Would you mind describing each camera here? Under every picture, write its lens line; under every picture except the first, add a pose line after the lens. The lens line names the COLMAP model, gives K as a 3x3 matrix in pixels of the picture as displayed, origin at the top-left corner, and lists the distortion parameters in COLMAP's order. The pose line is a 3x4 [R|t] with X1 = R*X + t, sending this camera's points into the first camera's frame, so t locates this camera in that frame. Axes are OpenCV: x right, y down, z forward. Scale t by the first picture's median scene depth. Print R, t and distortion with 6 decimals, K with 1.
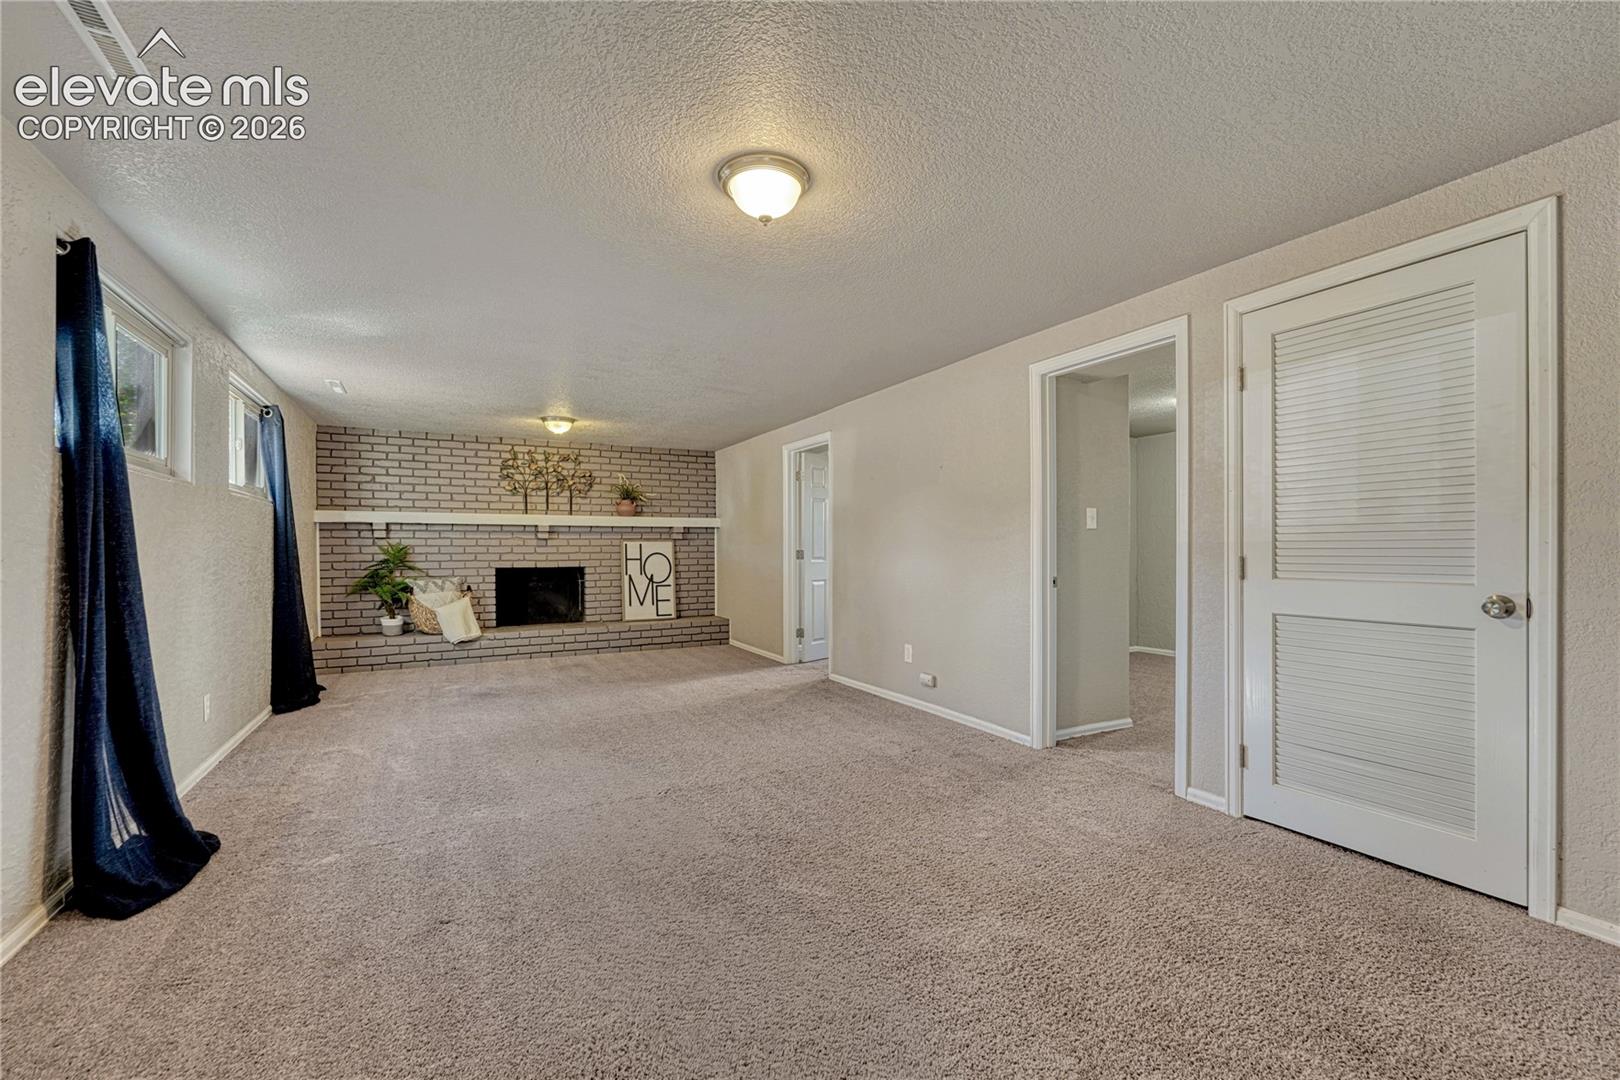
lens RADIAL K [[678.2, 0, 807.0], [0, 678.2, 551.8], [0, 0, 1]] dist [-0.000239, 0.000048]
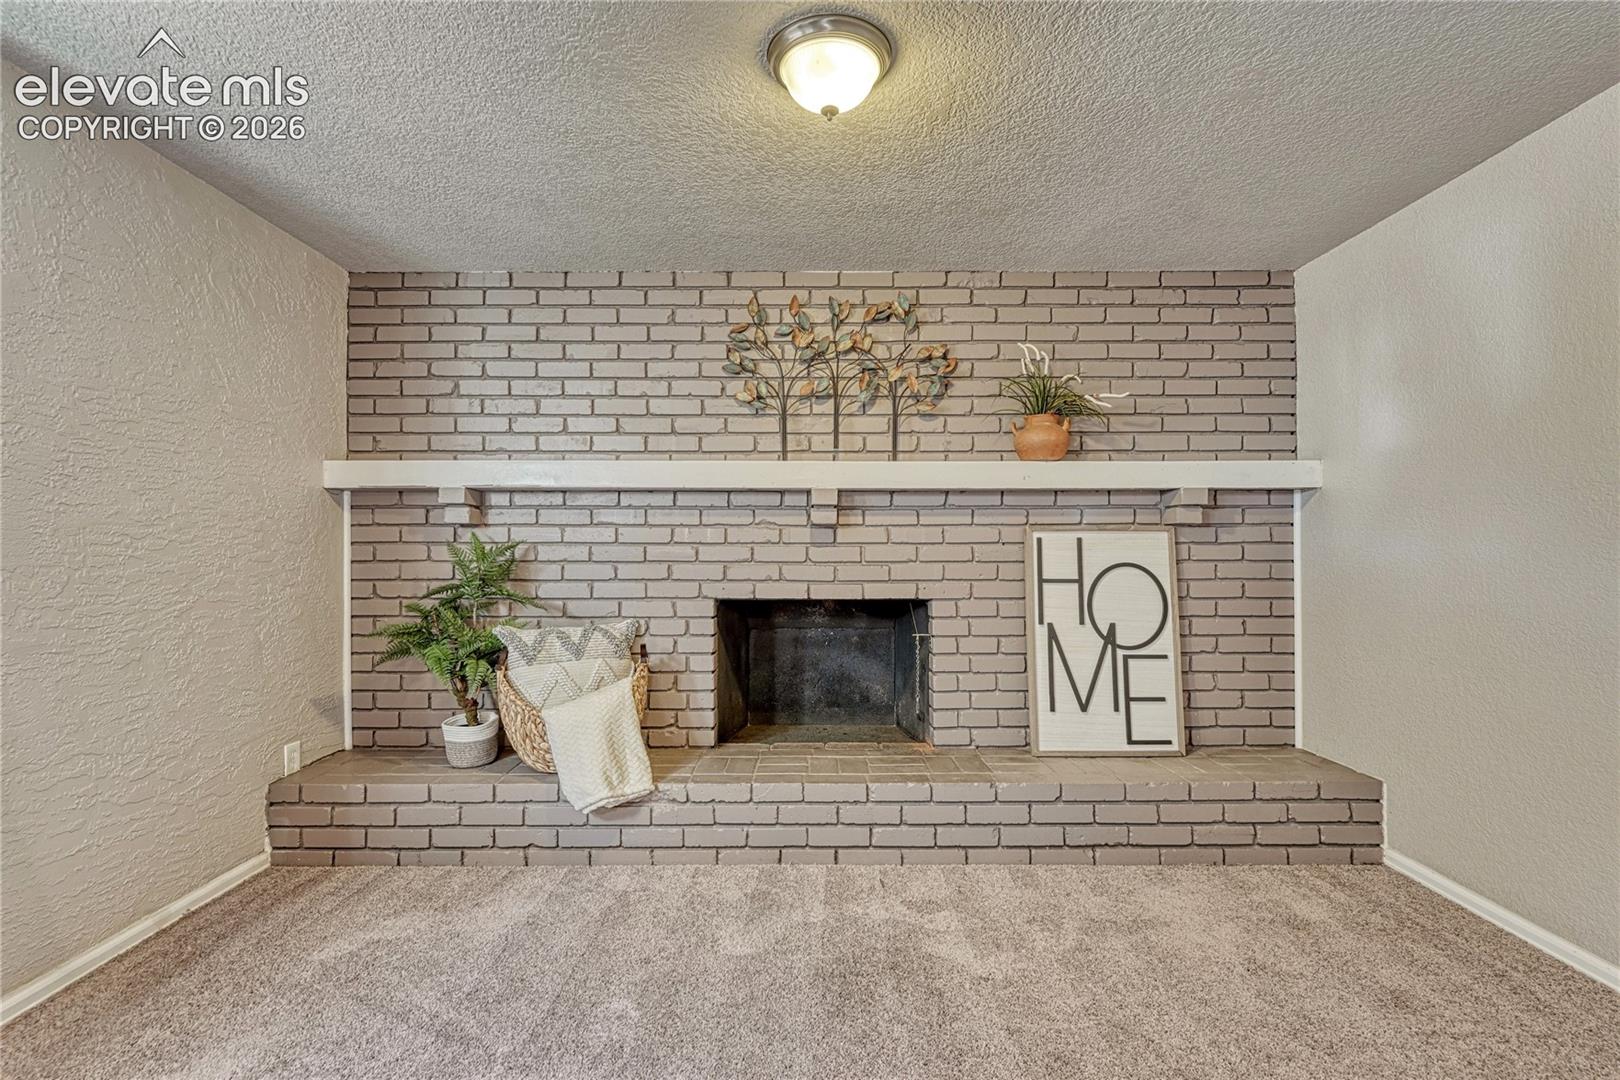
lens RADIAL K [[728.3, 0, 810.0], [0, 728.3, 540.0], [0, 0, 1]] dist [-0.001159, -0.000111]
pose [[0.882228, -0.002384, -0.470817, -0.201711], [-0.004536, 0.999898, -0.013564, -0.004917], [0.470801, 0.014102, 0.882126, 0.629304]]
